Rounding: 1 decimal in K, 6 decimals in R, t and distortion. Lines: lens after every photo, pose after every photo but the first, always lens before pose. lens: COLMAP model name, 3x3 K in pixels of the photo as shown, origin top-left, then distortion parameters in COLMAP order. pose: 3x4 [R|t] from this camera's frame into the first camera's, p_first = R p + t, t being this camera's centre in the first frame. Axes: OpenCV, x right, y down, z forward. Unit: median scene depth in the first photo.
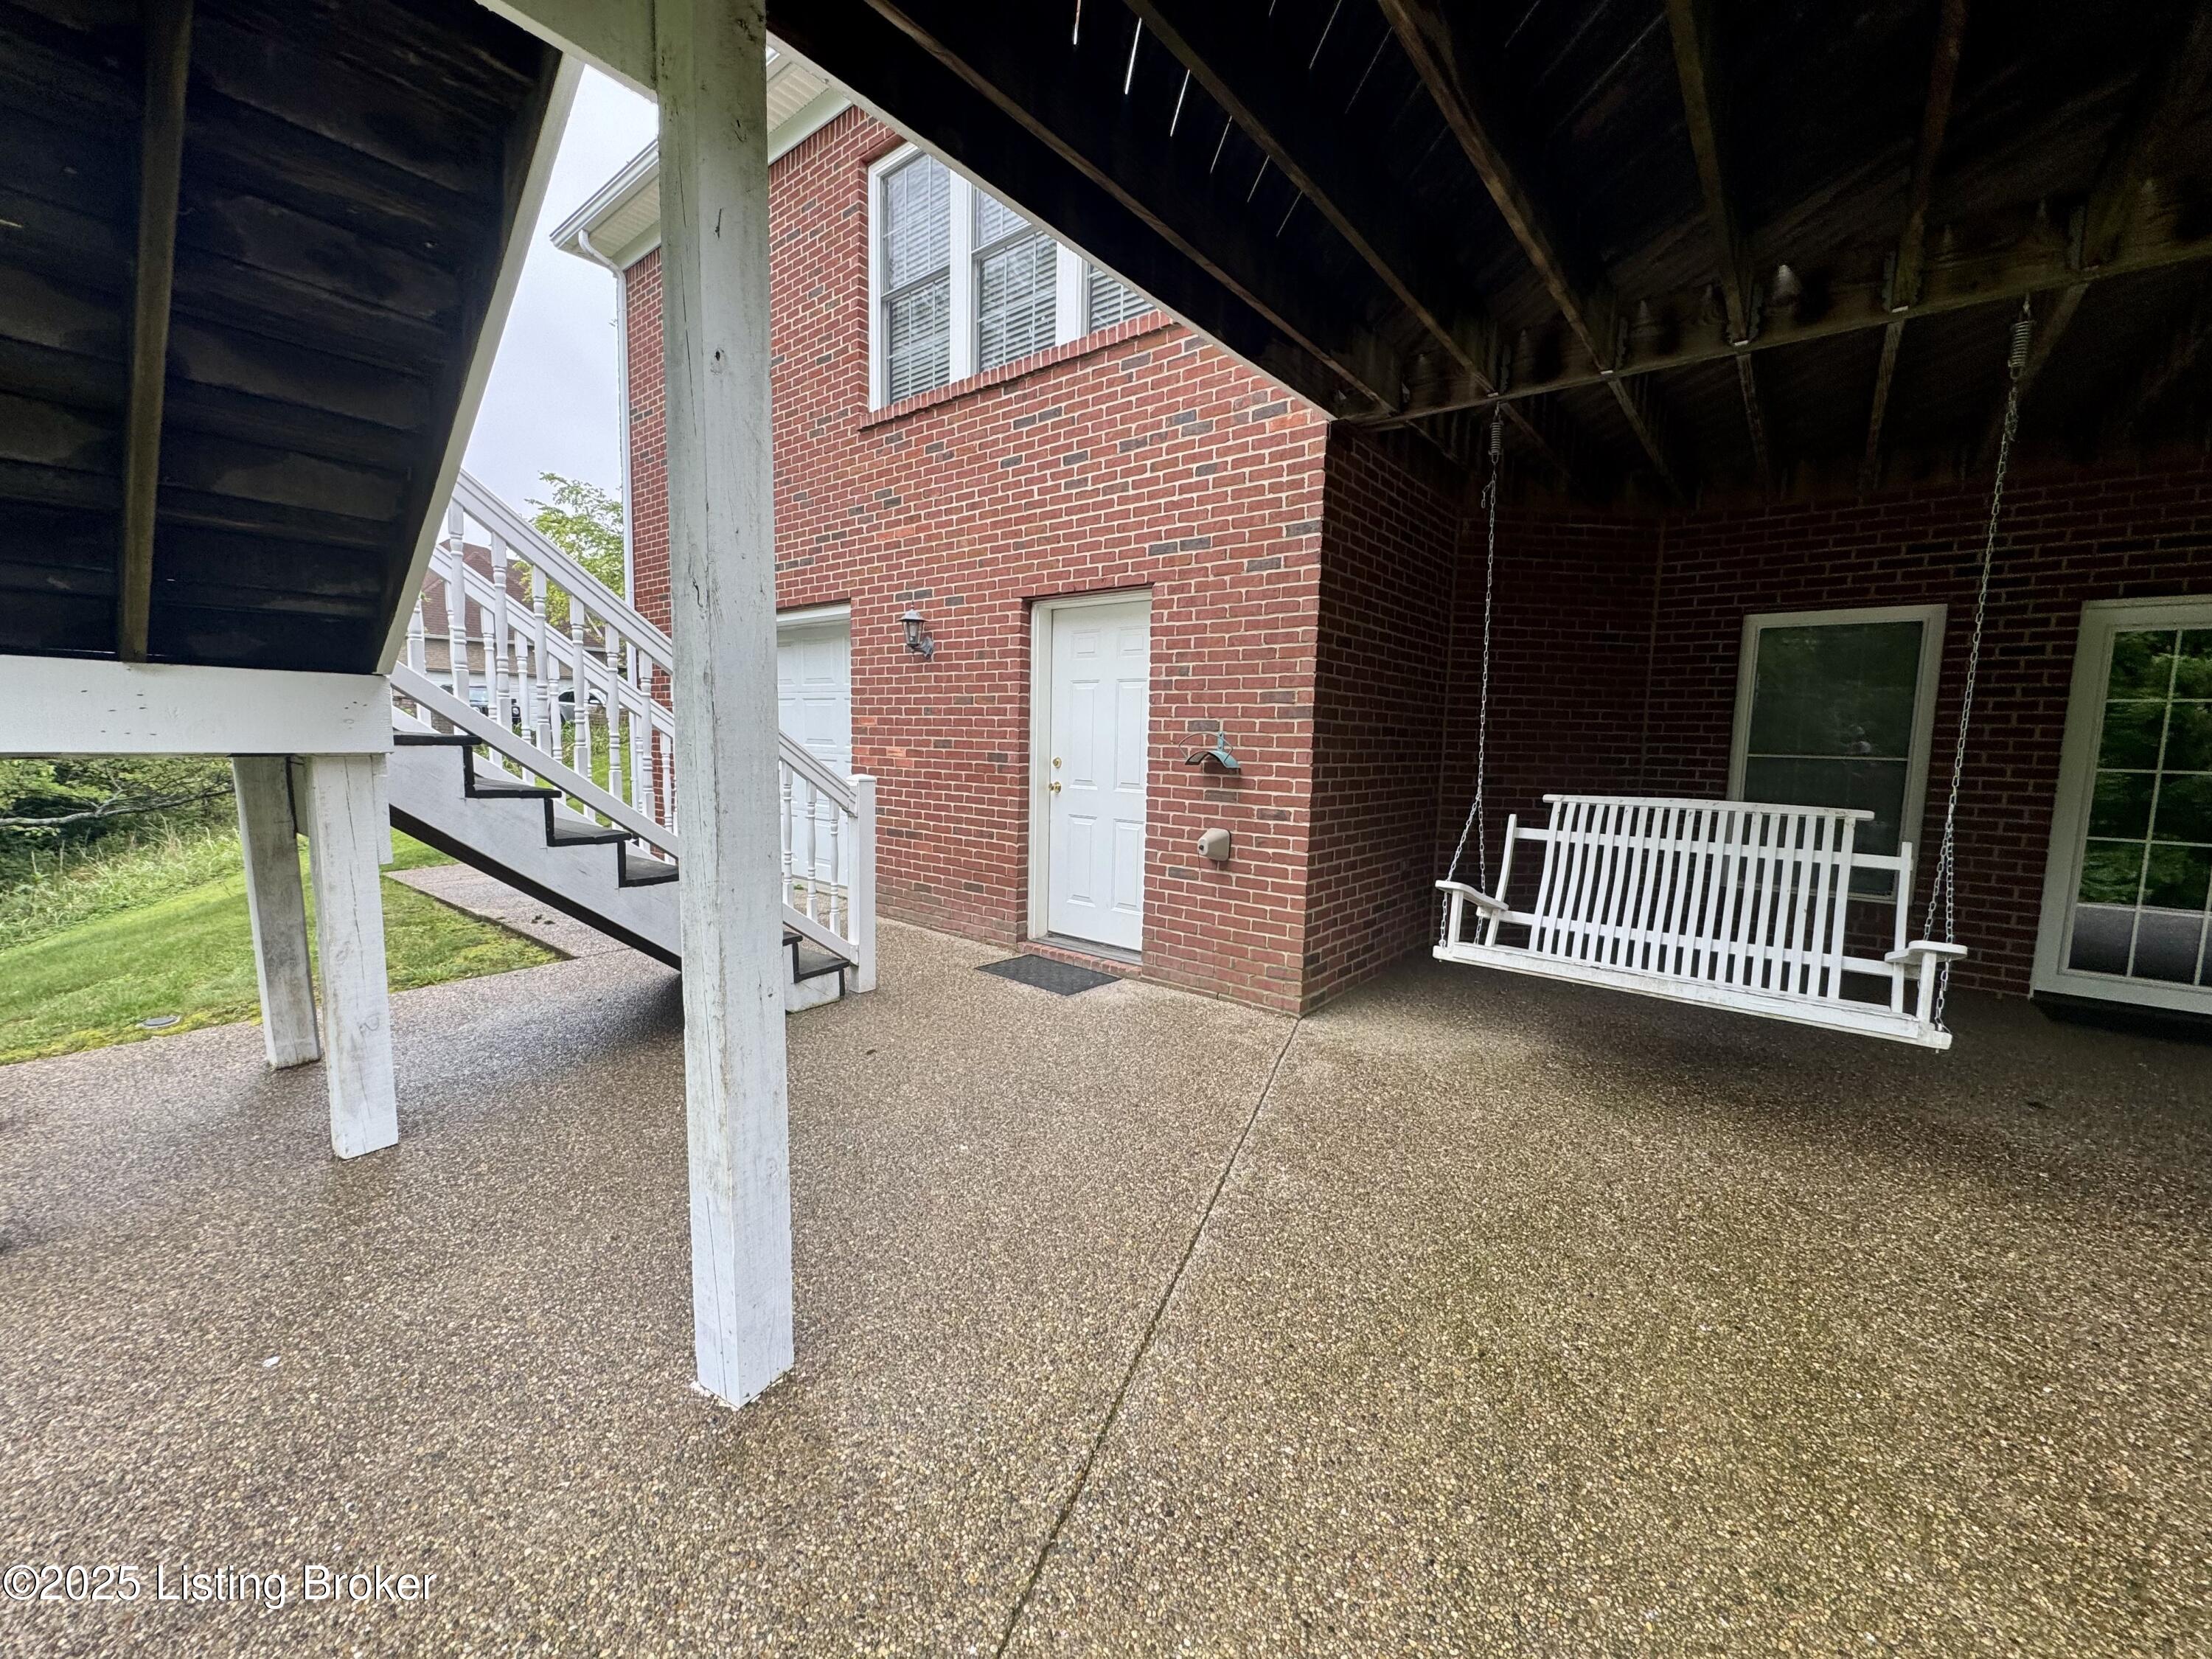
lens RADIAL K [[877.5, 0, 1097.7], [0, 877.5, 824.3], [0, 0, 1]] dist [-0.003140, 0.000542]
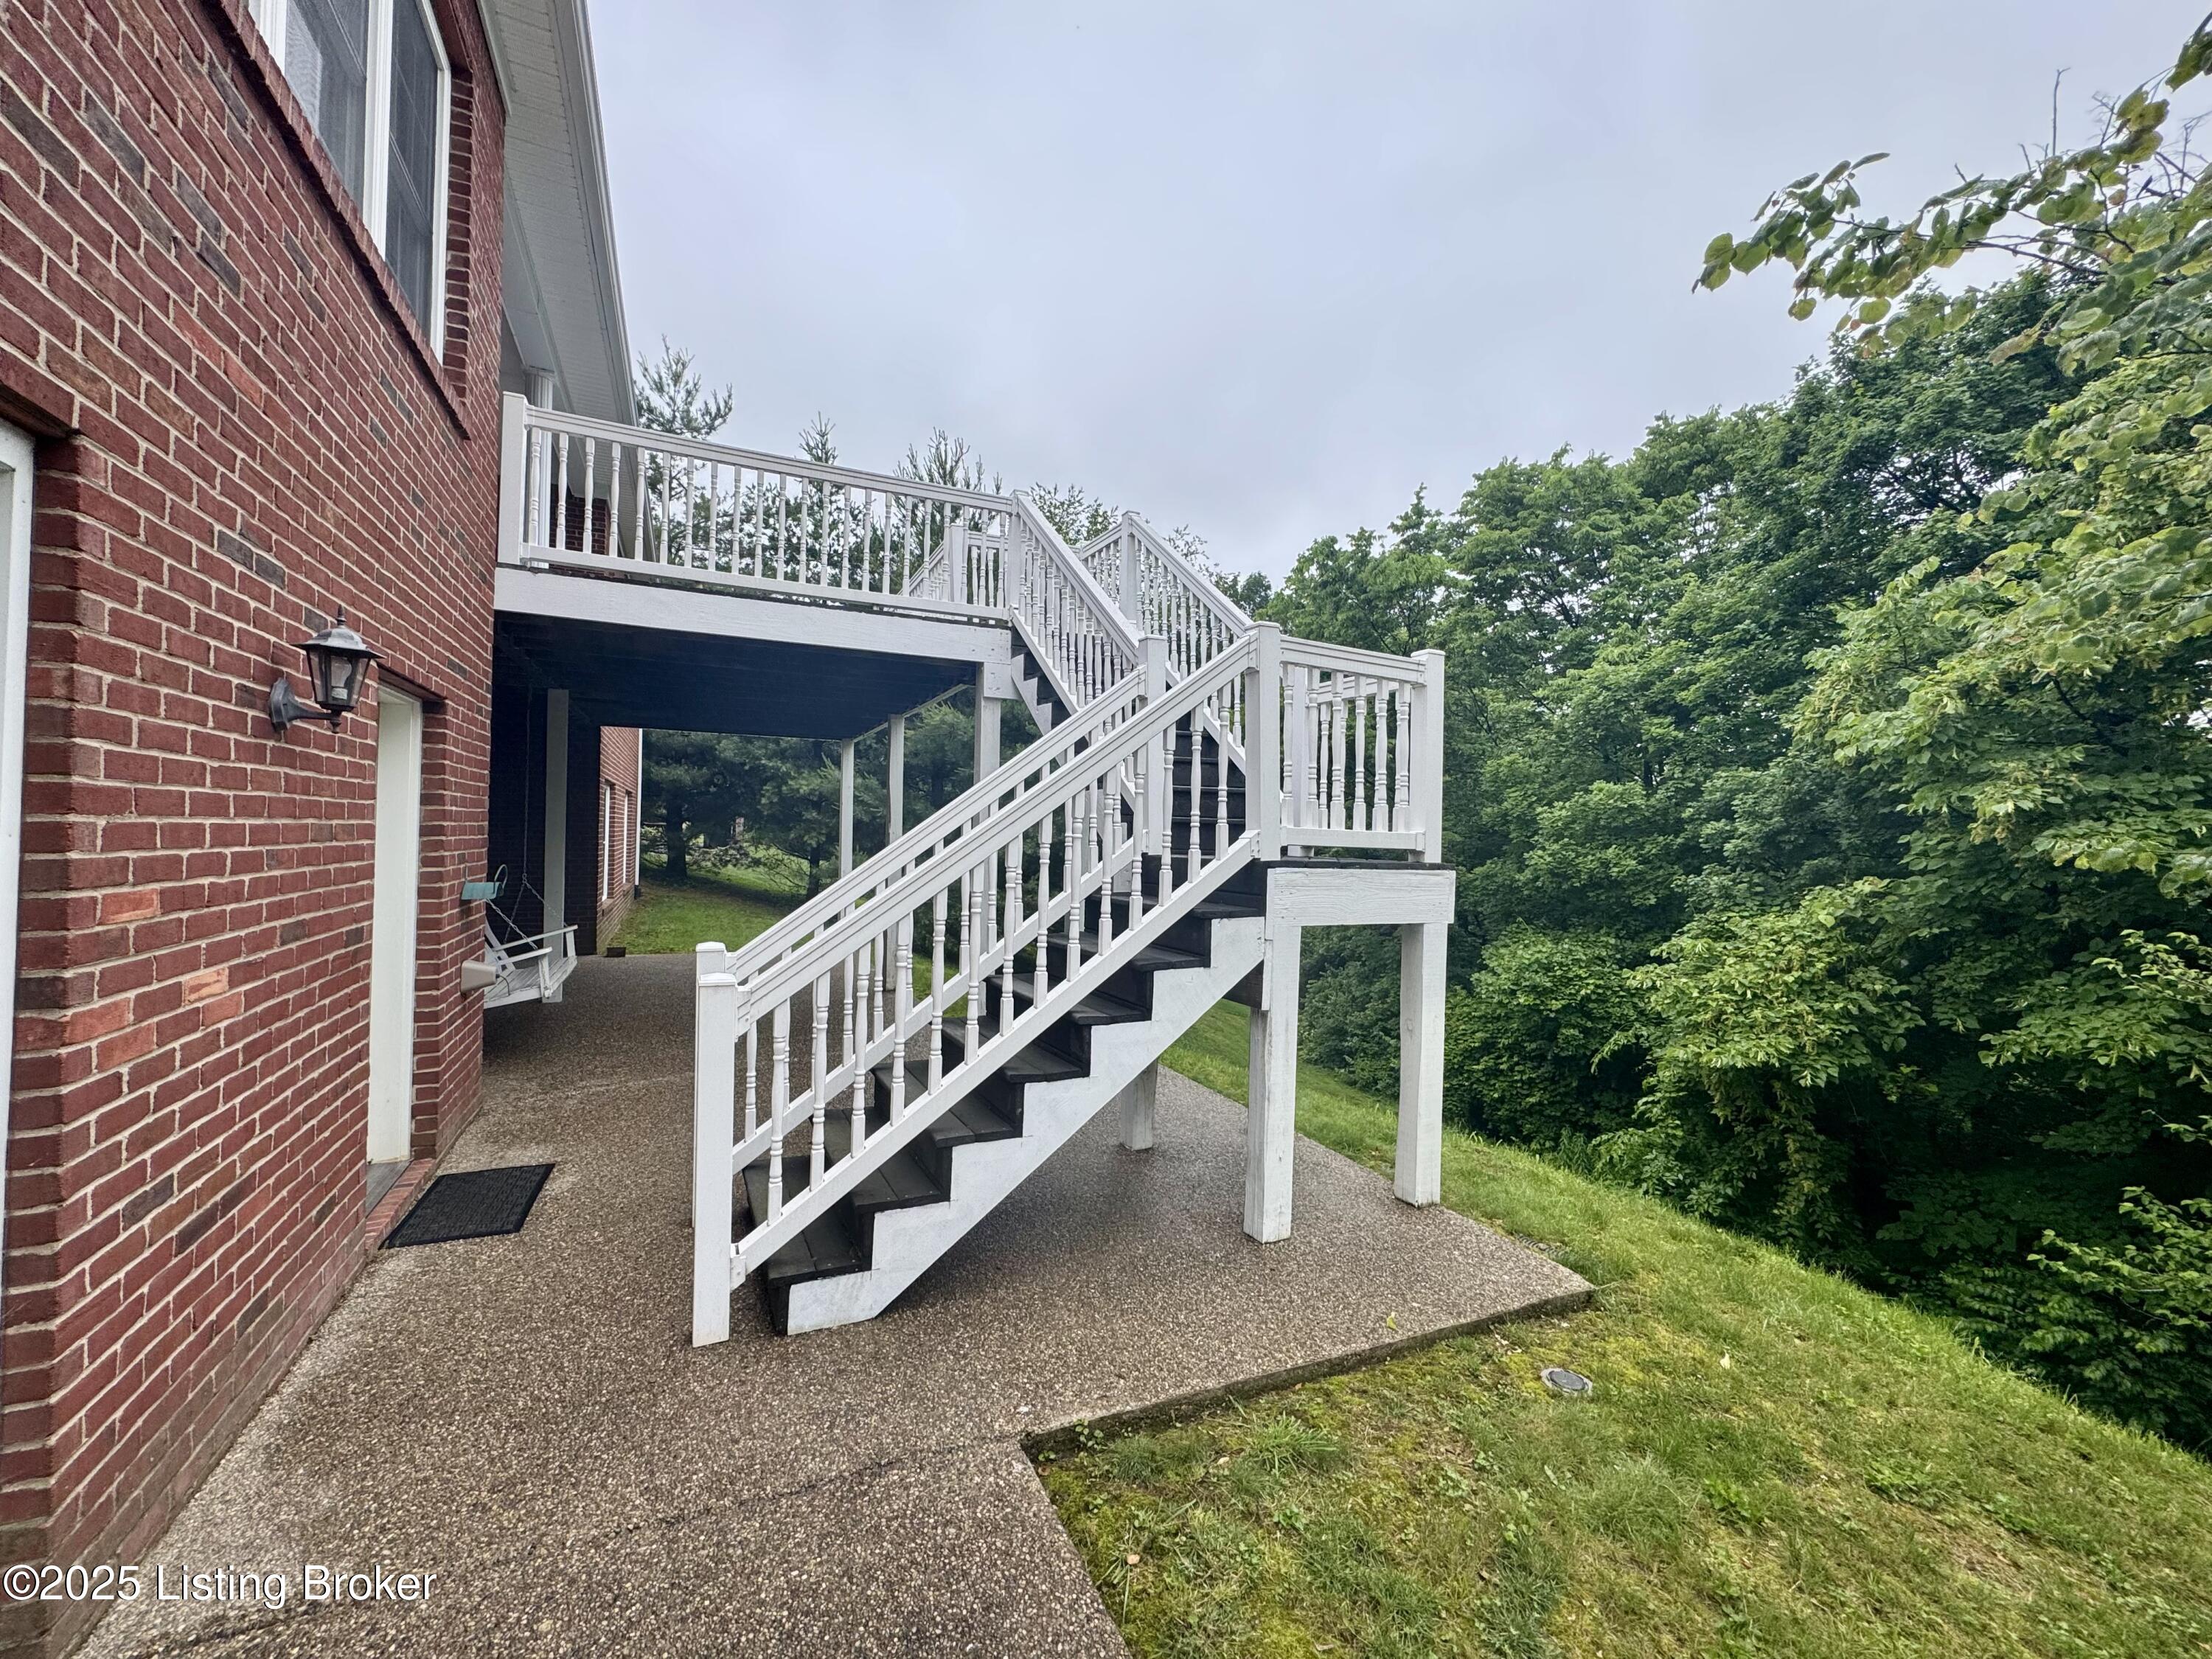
lens RADIAL K [[877.5, 0, 1099.3], [0, 877.5, 825.1], [0, 0, 1]] dist [-0.003140, 0.000542]
pose [[-0.900580, -0.037130, 0.433101, -1.217821], [0.003126, 0.995766, 0.091866, -0.308865], [-0.434679, 0.084086, -0.896652, 2.041088]]
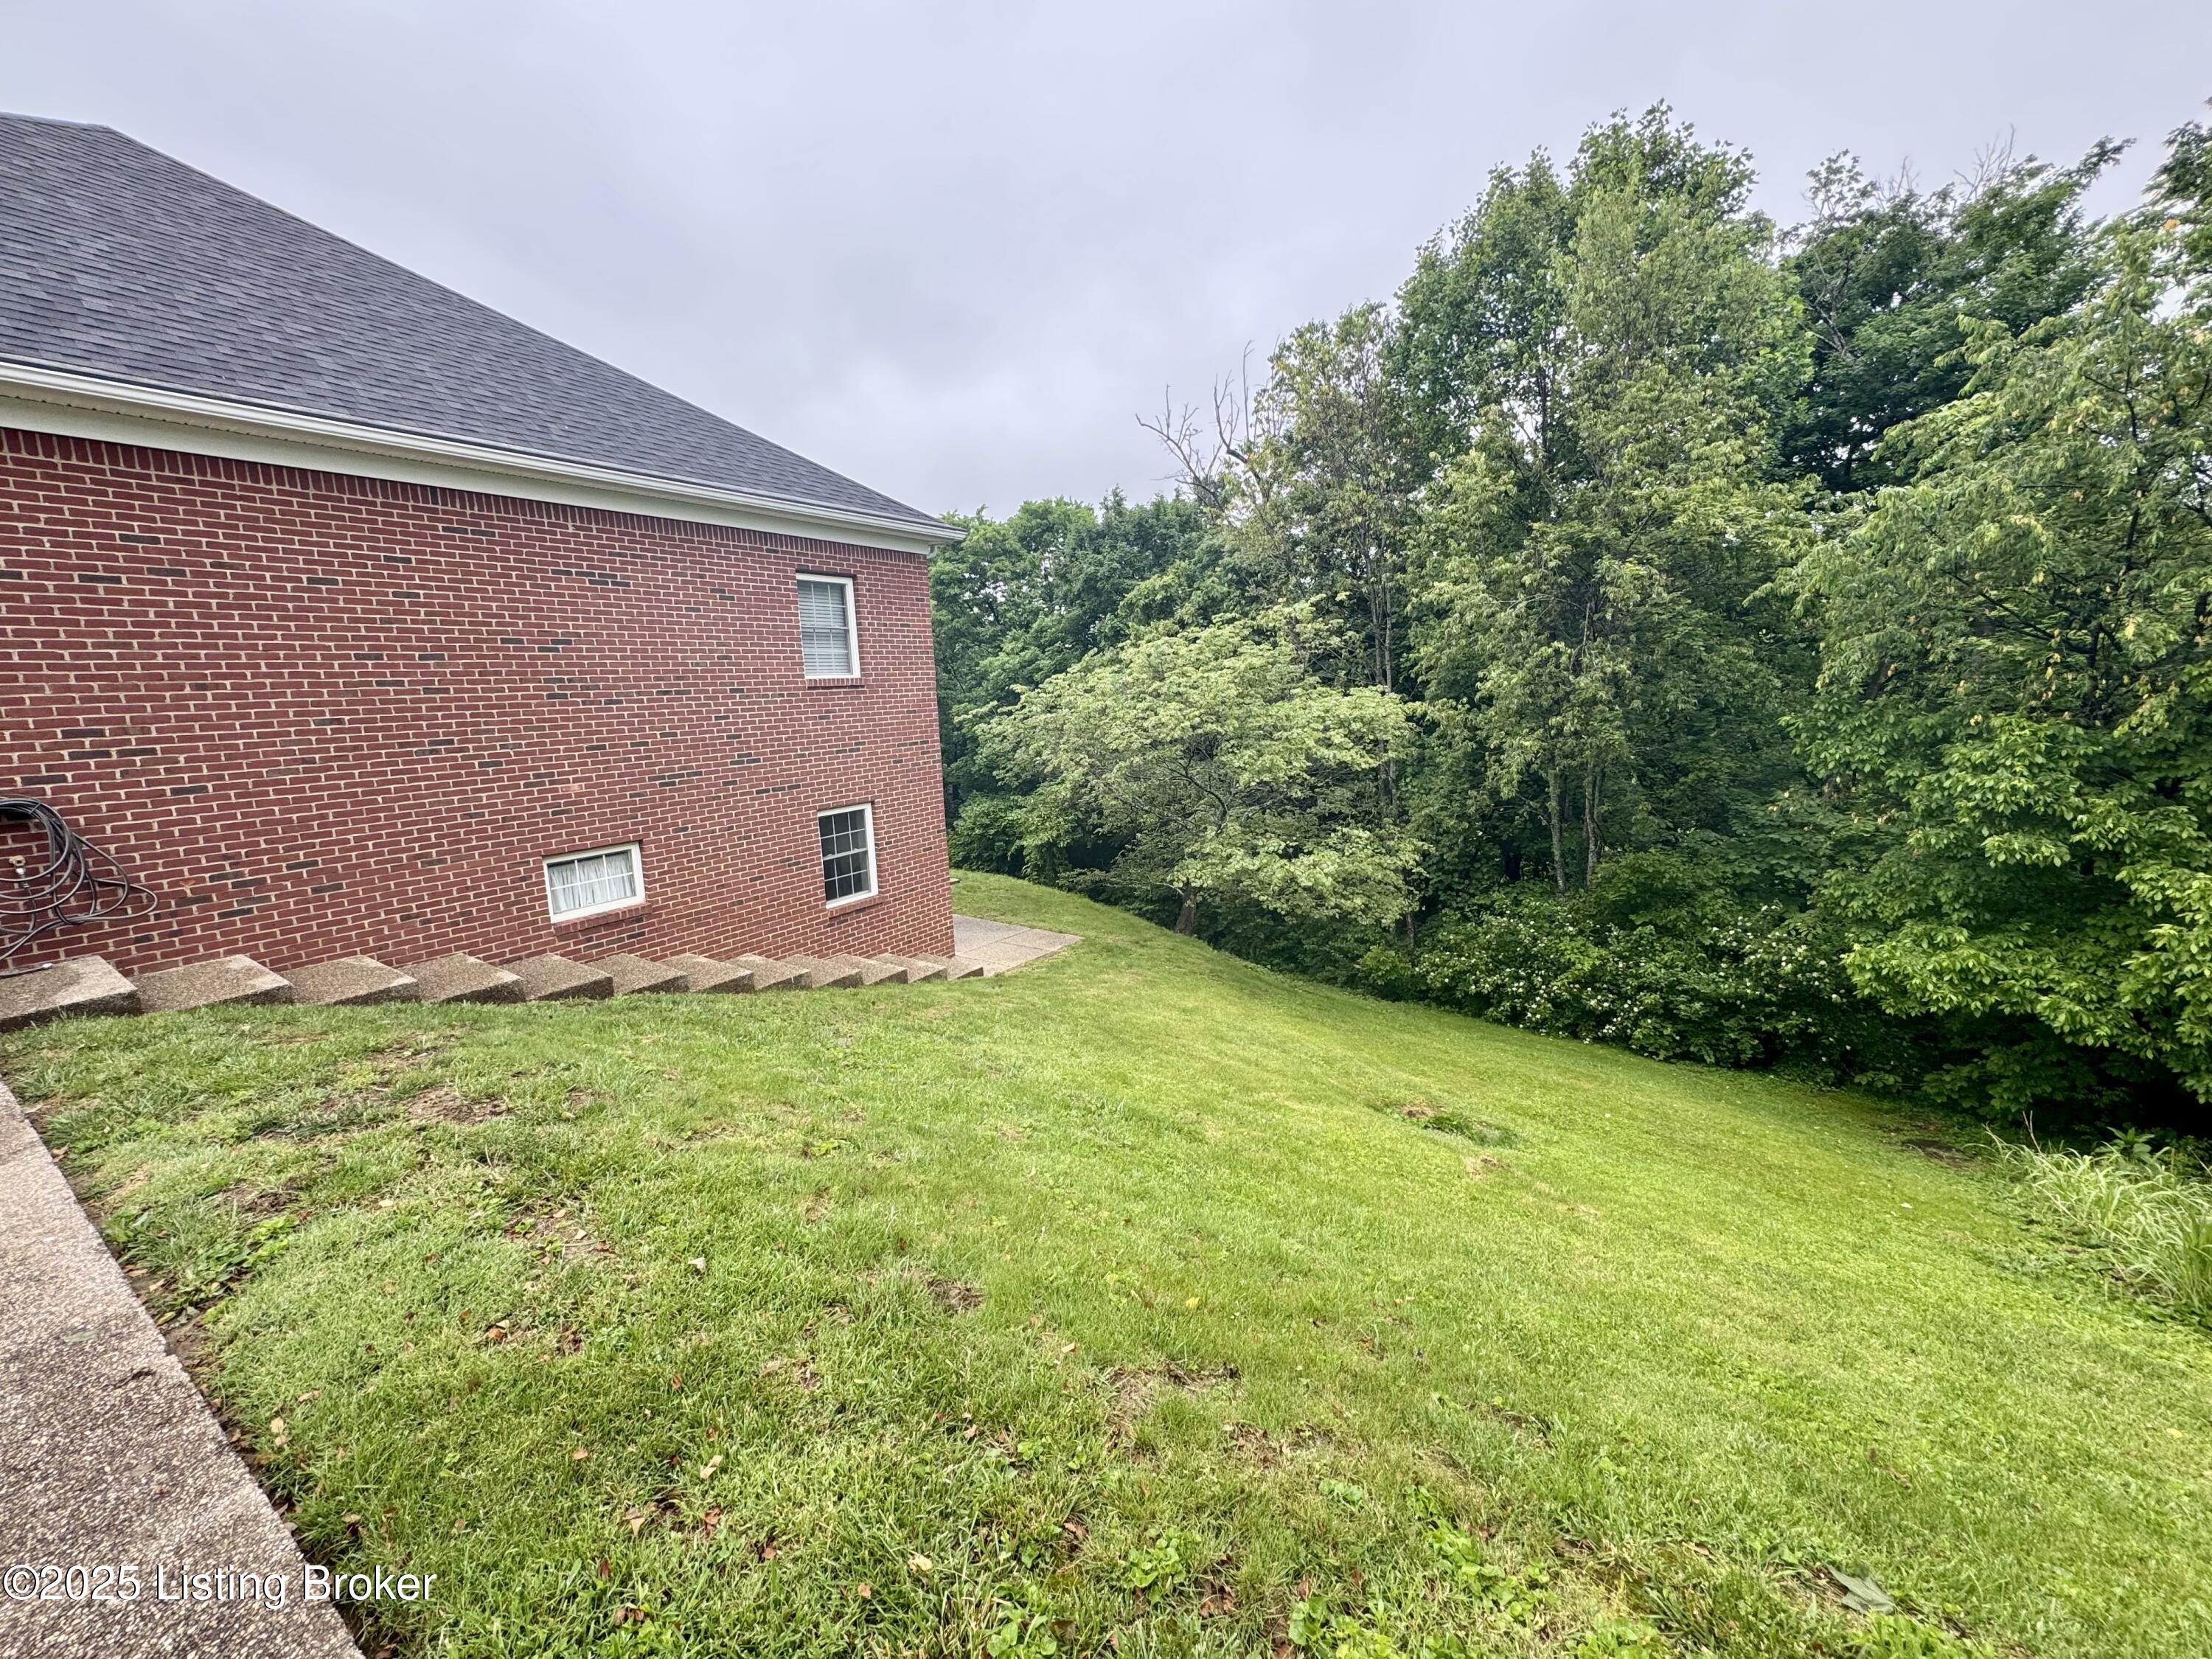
lens RADIAL K [[877.5, 0, 1100.6], [0, 877.5, 825.5], [0, 0, 1]] dist [-0.003140, 0.000542]
pose [[-0.994334, 0.038468, -0.099096, -1.640533], [0.011982, 0.966845, 0.255084, -1.371428], [0.105623, 0.252452, -0.961827, 6.047329]]
